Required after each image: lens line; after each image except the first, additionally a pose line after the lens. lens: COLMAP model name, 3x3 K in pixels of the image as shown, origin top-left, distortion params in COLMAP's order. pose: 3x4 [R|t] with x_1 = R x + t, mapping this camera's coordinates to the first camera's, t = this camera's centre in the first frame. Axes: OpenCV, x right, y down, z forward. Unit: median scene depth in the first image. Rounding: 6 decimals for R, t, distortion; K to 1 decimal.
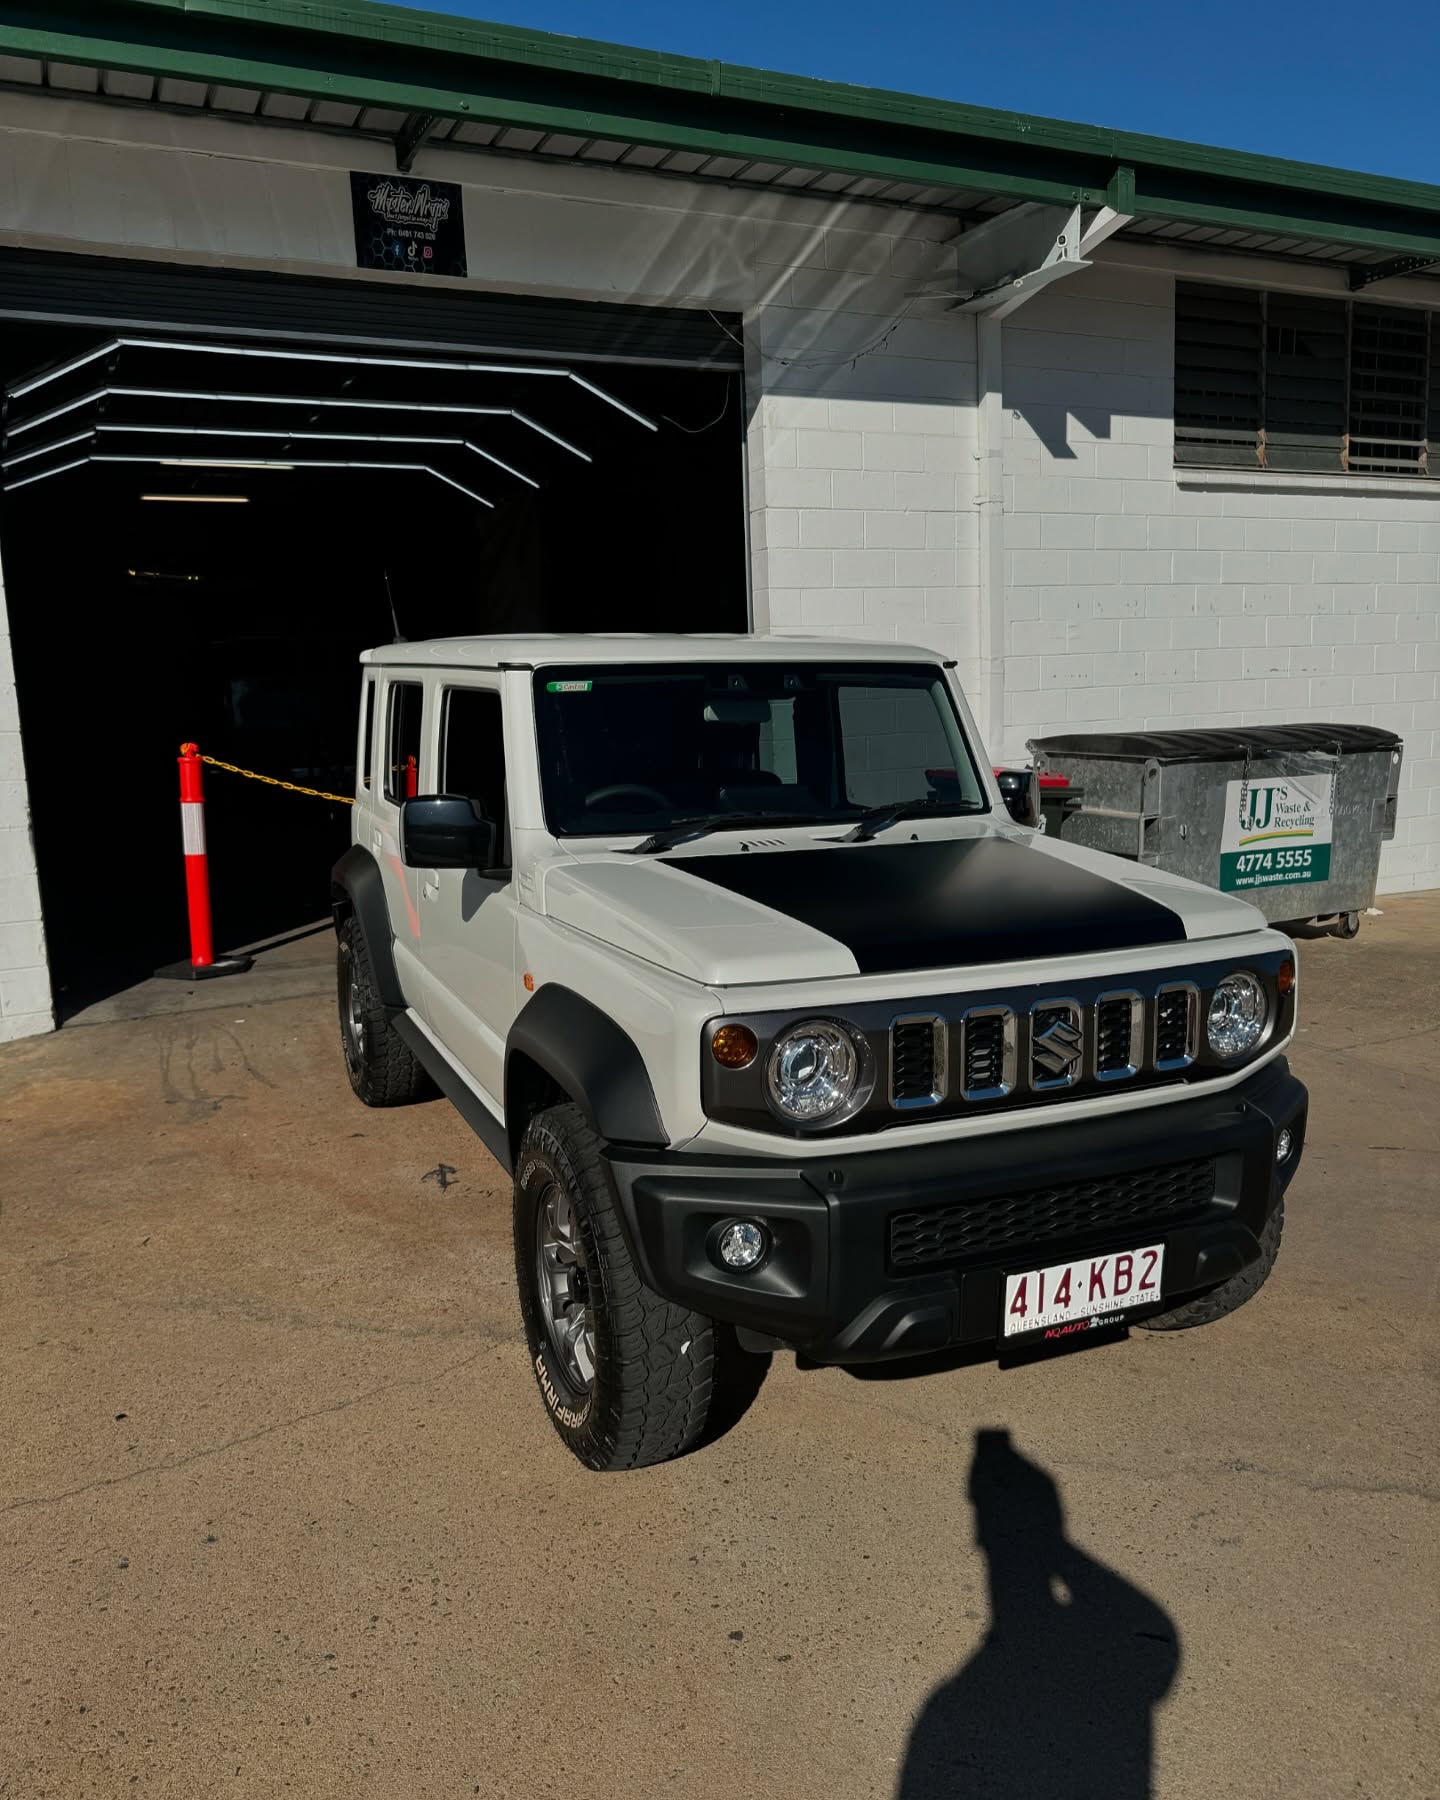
lens RADIAL K [[1382.5, 0, 683.5], [0, 1382.5, 905.7], [0, 0, 1]] dist [0.004644, -0.005230]
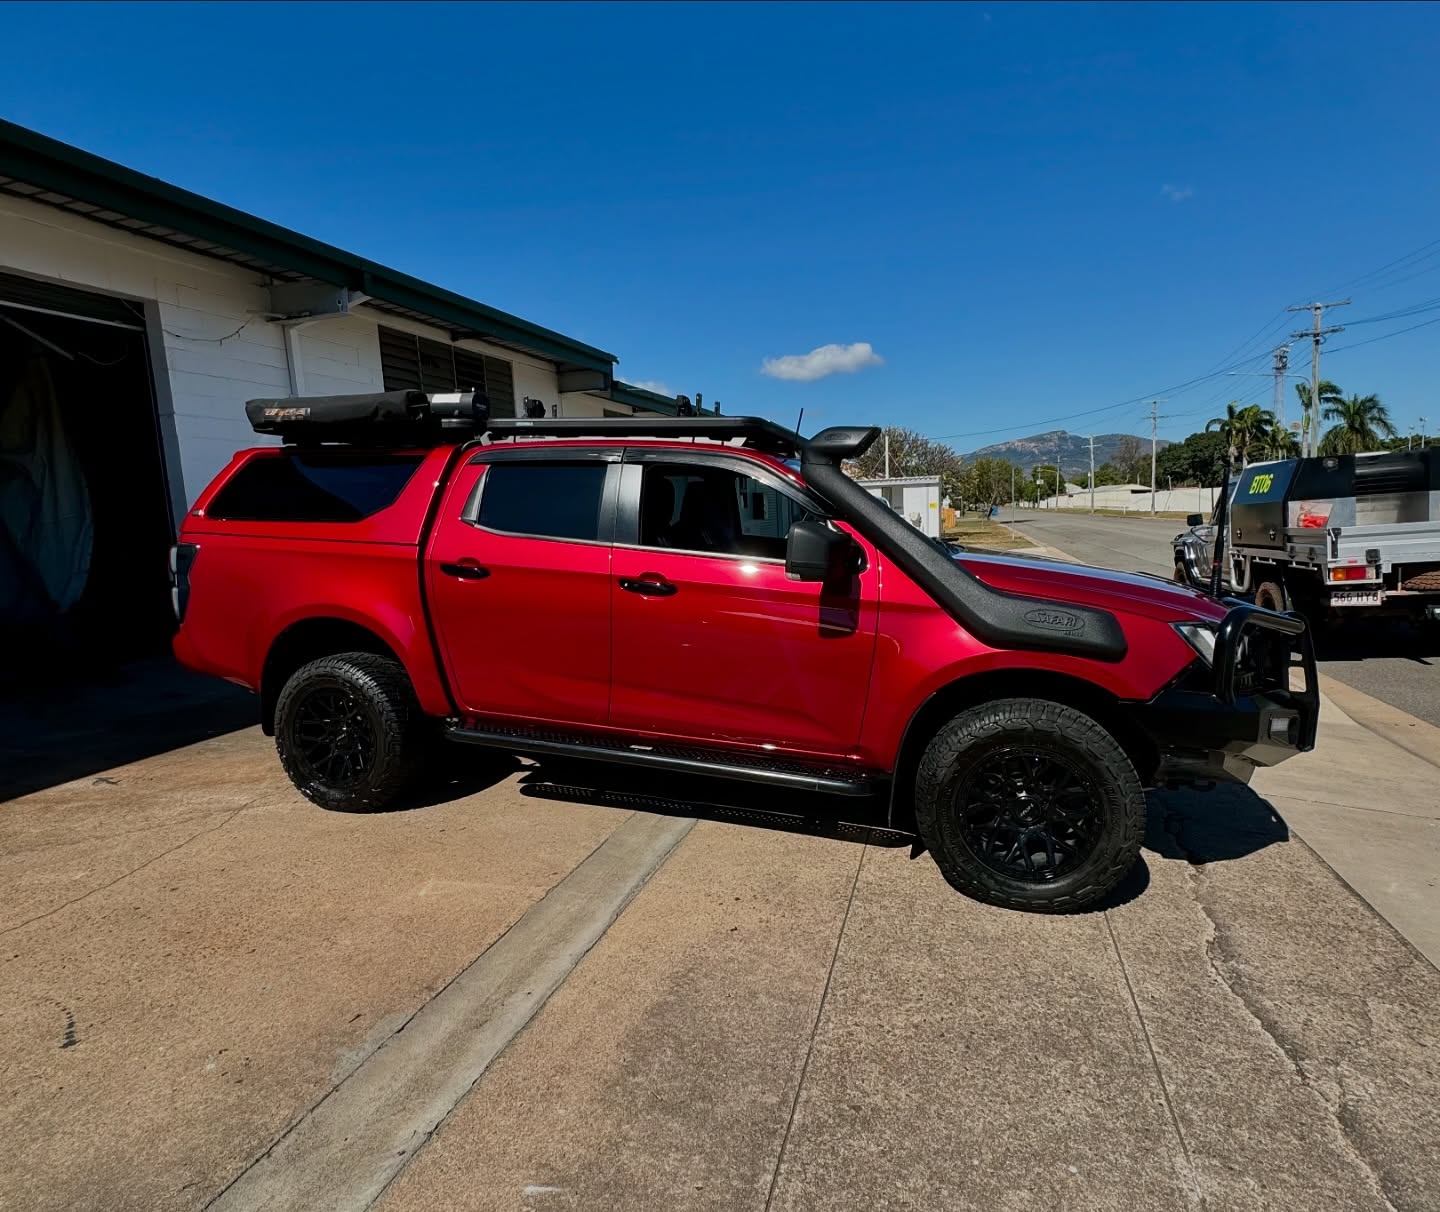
lens RADIAL K [[763.3, 0, 718.0], [0, 763.3, 600.0], [0, 0, 1]] dist [0.000893, 0.000653]
pose [[0.685640, -0.085040, 0.722956, -0.215844], [0.133417, 0.991010, -0.009961, 0.054378], [-0.715610, 0.103284, 0.690822, -0.163226]]
